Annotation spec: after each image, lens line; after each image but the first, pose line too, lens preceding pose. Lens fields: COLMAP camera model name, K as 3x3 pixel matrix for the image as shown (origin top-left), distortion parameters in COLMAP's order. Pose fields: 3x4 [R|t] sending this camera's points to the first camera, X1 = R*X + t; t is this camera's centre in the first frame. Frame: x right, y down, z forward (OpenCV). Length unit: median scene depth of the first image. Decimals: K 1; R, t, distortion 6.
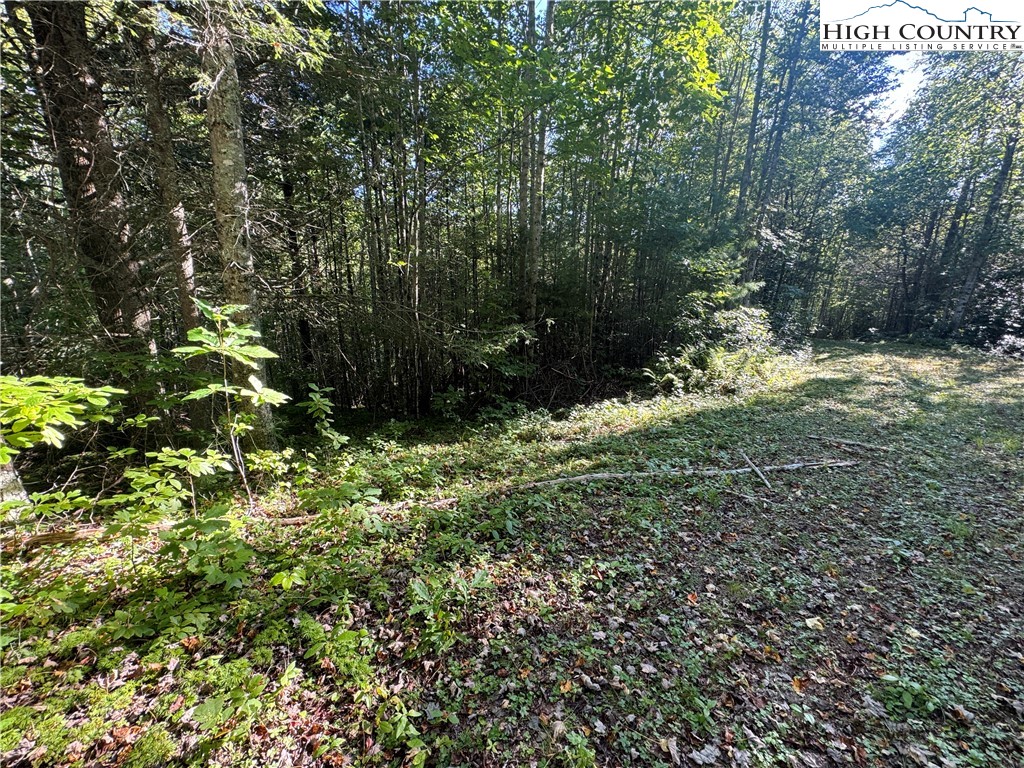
lens RADIAL K [[417.6, 0, 517.6], [0, 417.6, 386.1], [0, 0, 1]] dist [-0.001339, 0.000162]
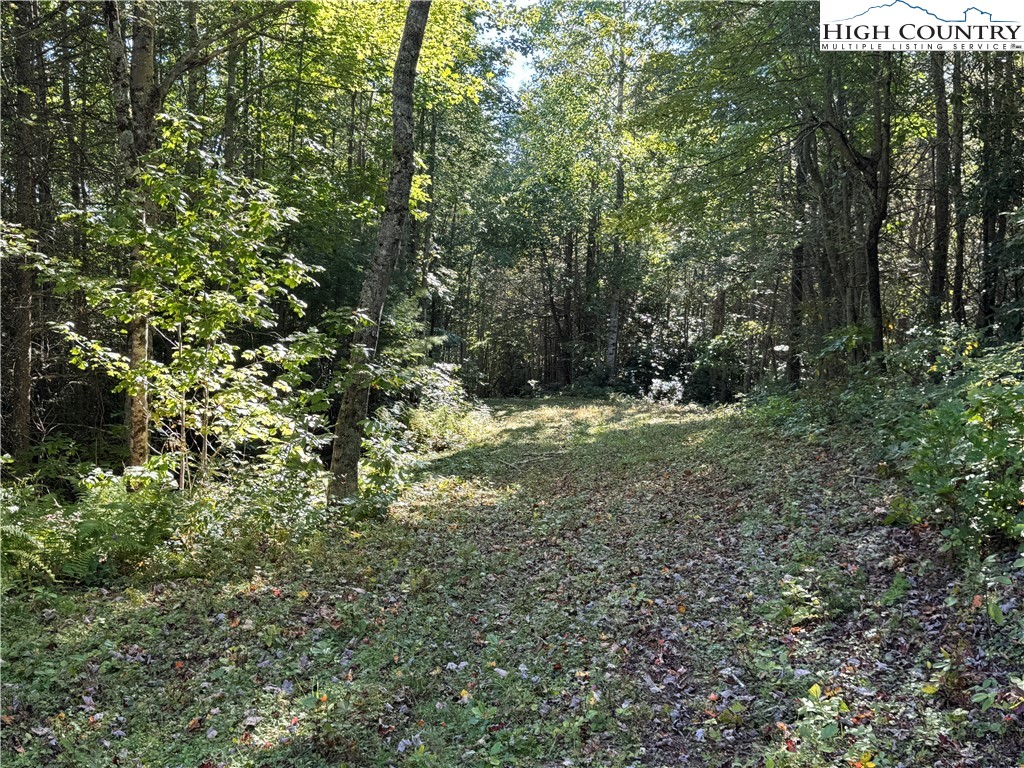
lens RADIAL K [[1139.6, 0, 511.9], [0, 1139.6, 383.3], [0, 0, 1]] dist [0.103237, 0.000000]
pose [[0.766804, -0.053494, 0.639648, -0.719203], [0.157265, 0.981806, -0.106420, 0.117210], [-0.622317, 0.182198, 0.761266, -0.783617]]
